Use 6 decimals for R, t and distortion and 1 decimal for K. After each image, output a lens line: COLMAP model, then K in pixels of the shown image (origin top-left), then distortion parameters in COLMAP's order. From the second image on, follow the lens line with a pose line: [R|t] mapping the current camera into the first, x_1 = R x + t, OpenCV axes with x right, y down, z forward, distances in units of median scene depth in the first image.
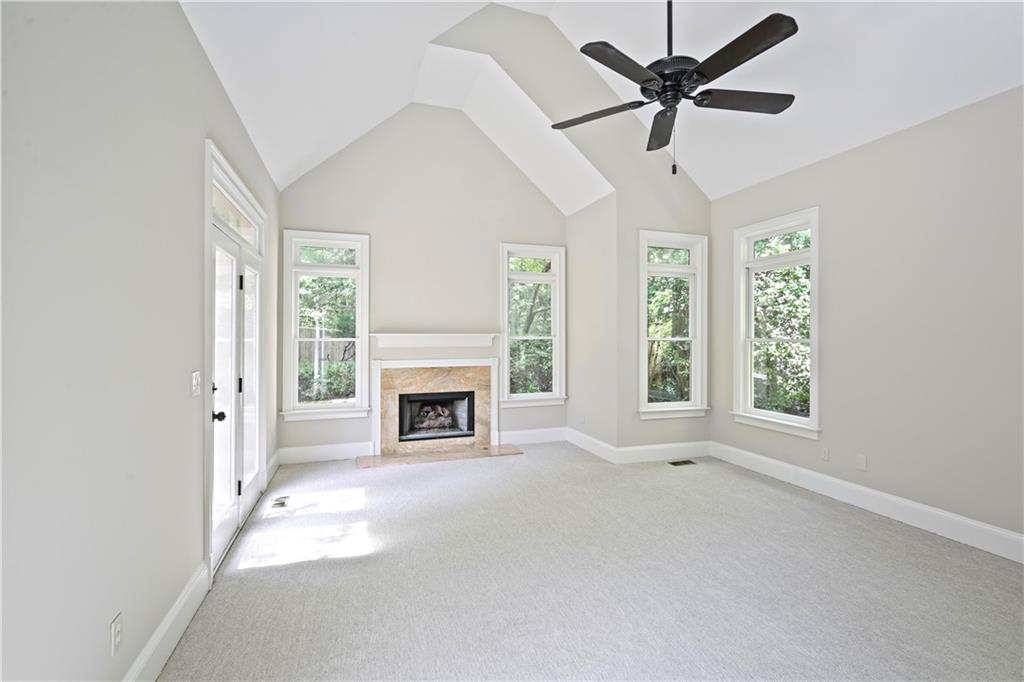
lens RADIAL K [[468.1, 0, 509.5], [0, 468.1, 335.4], [0, 0, 1]] dist [0.001952, -0.002012]
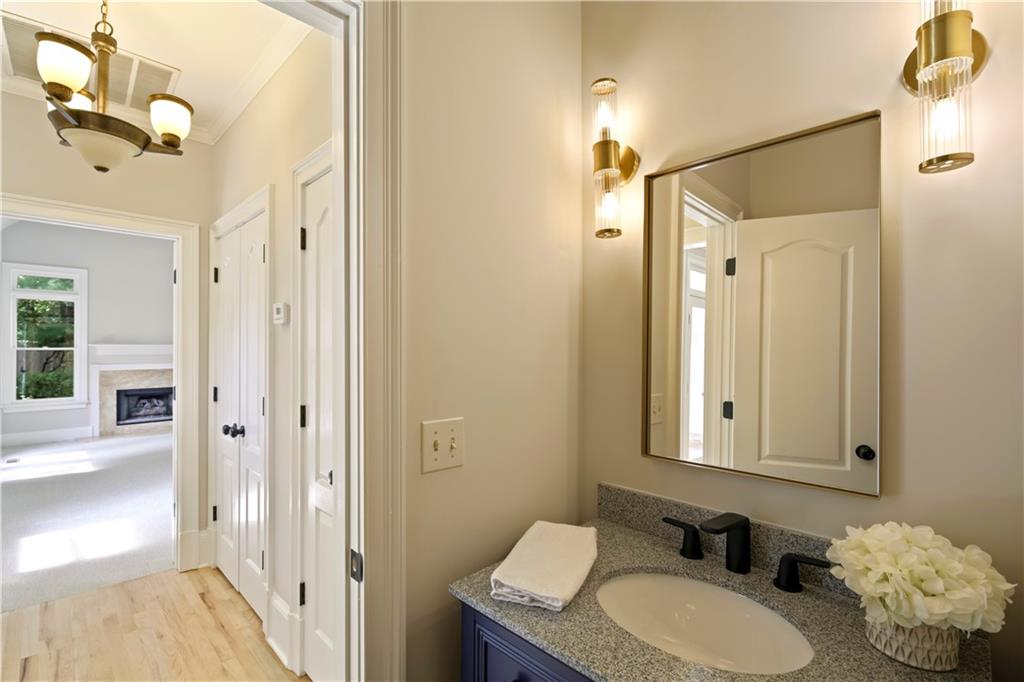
lens RADIAL K [[468.1, 0, 510.4], [0, 468.1, 350.0], [0, 0, 1]] dist [0.001952, -0.002012]
pose [[0.891856, 0.000558, 0.452319, 0.156970], [-0.002953, 0.999985, 0.004589, 0.002383], [-0.452310, -0.005428, 0.891844, -0.679746]]
